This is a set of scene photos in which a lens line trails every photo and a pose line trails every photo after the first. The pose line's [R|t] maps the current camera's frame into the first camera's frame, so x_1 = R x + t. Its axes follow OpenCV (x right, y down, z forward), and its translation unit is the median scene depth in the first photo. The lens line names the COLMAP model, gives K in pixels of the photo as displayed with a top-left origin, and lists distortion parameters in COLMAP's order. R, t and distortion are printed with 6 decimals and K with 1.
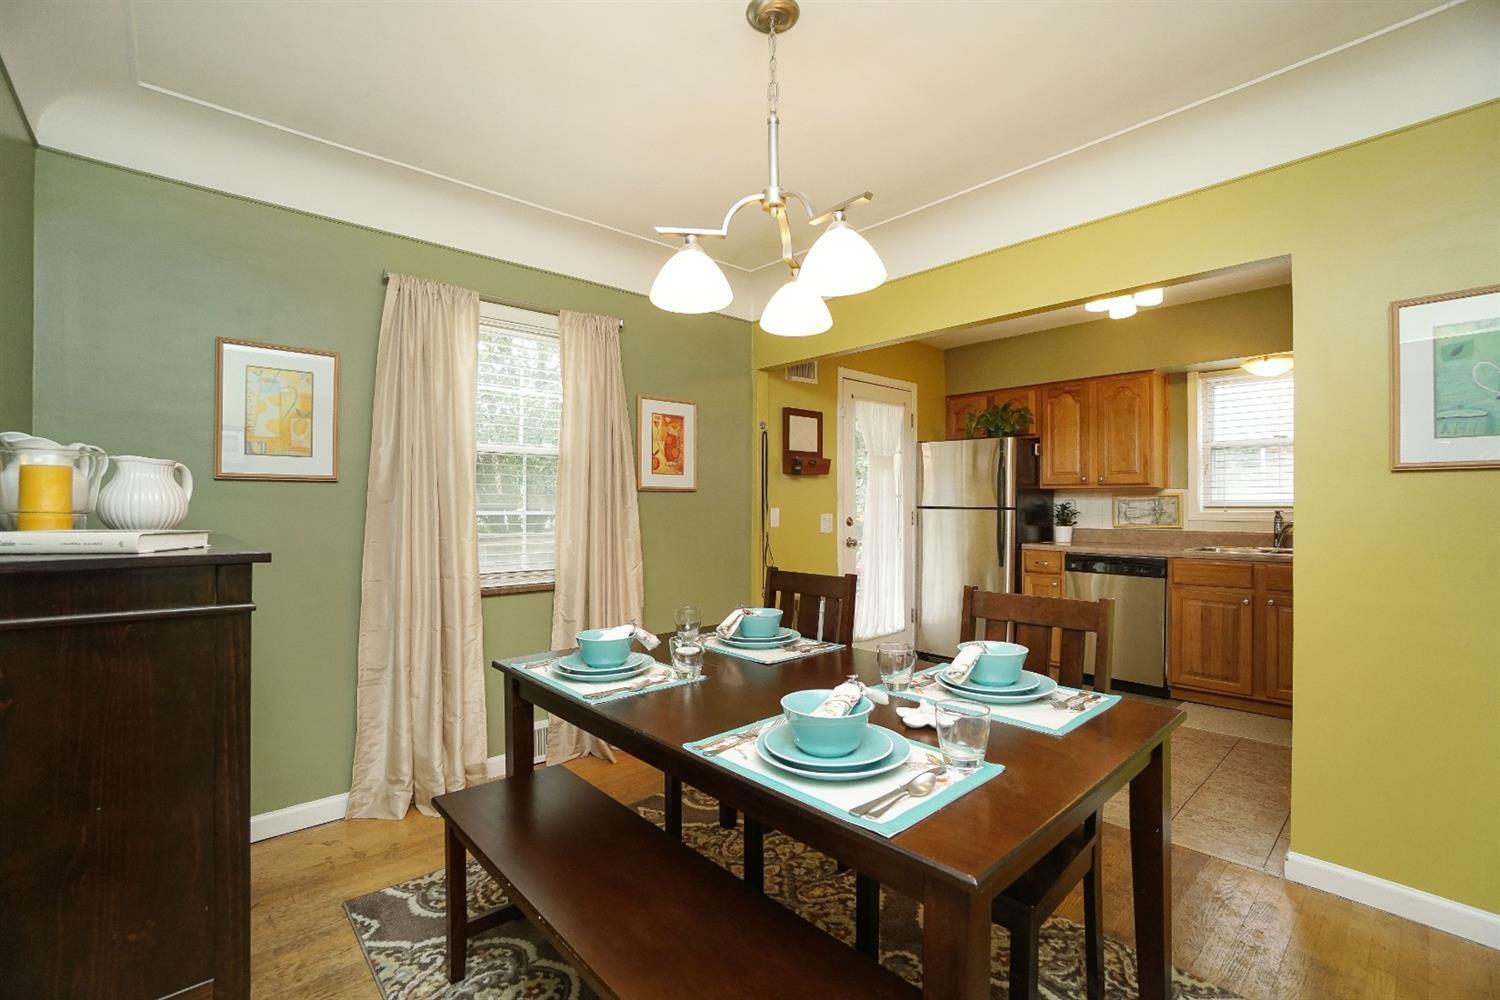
lens RADIAL K [[713.4, 0, 750.0], [0, 713.4, 500.0], [0, 0, 1]] dist [-0.000234, 0.000243]
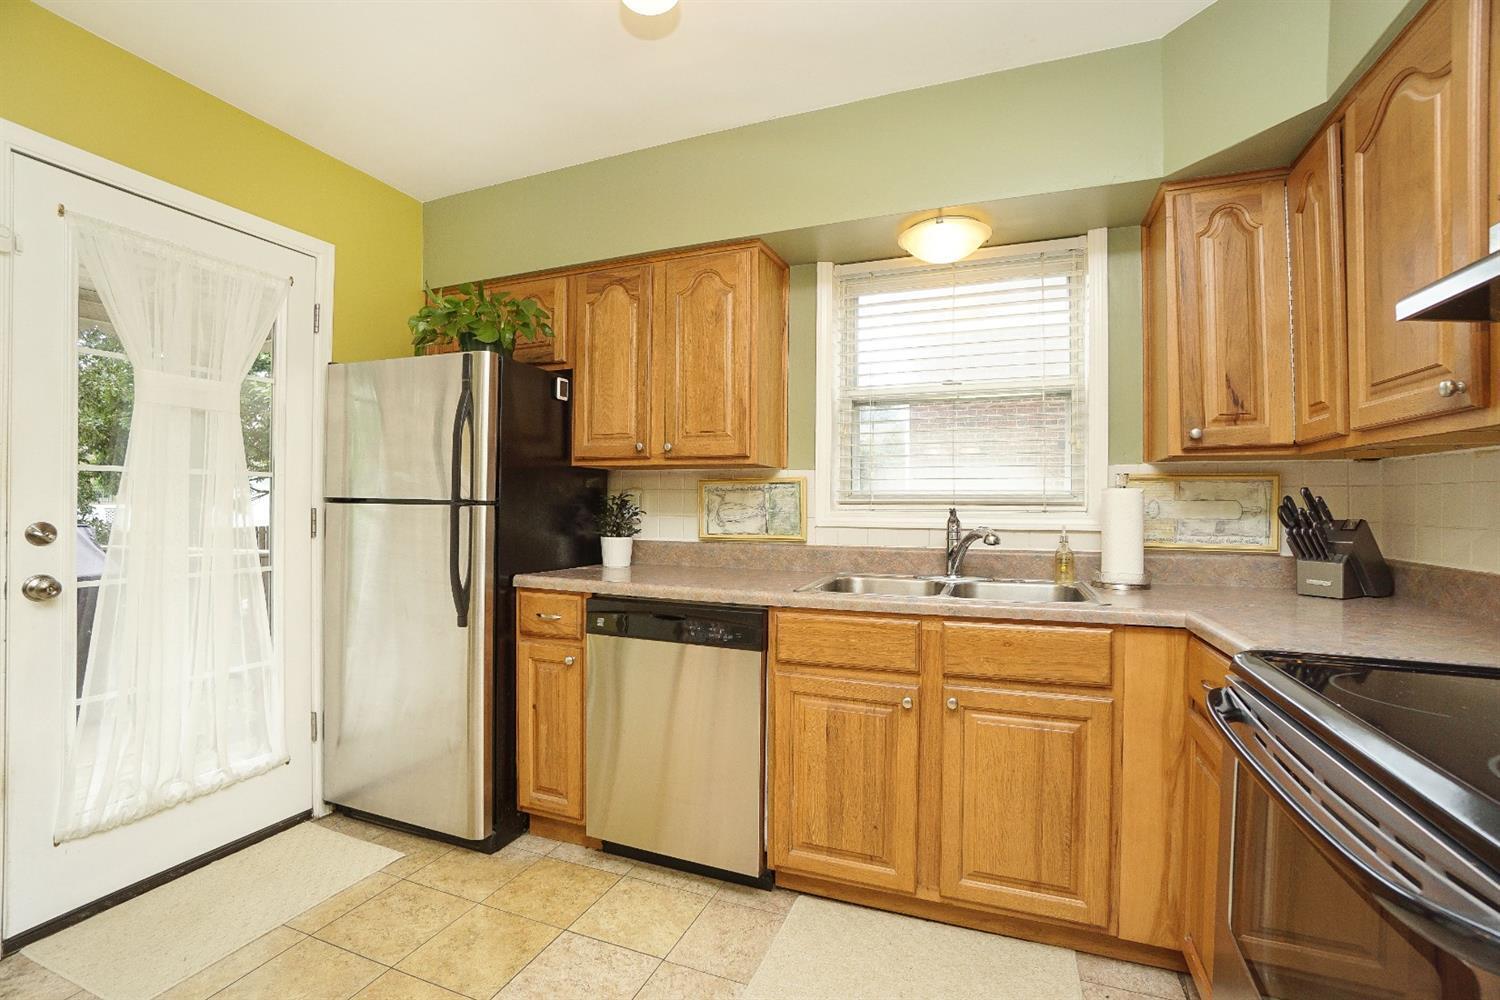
lens RADIAL K [[651.2, 0, 750.0], [0, 651.2, 500.0], [0, 0, 1]] dist [-0.001113, -0.000052]
pose [[0.921179, 0.010001, 0.389010, 0.363643], [-0.008625, 0.999949, -0.005284, 0.011059], [-0.389043, 0.001512, 0.921218, 0.543293]]
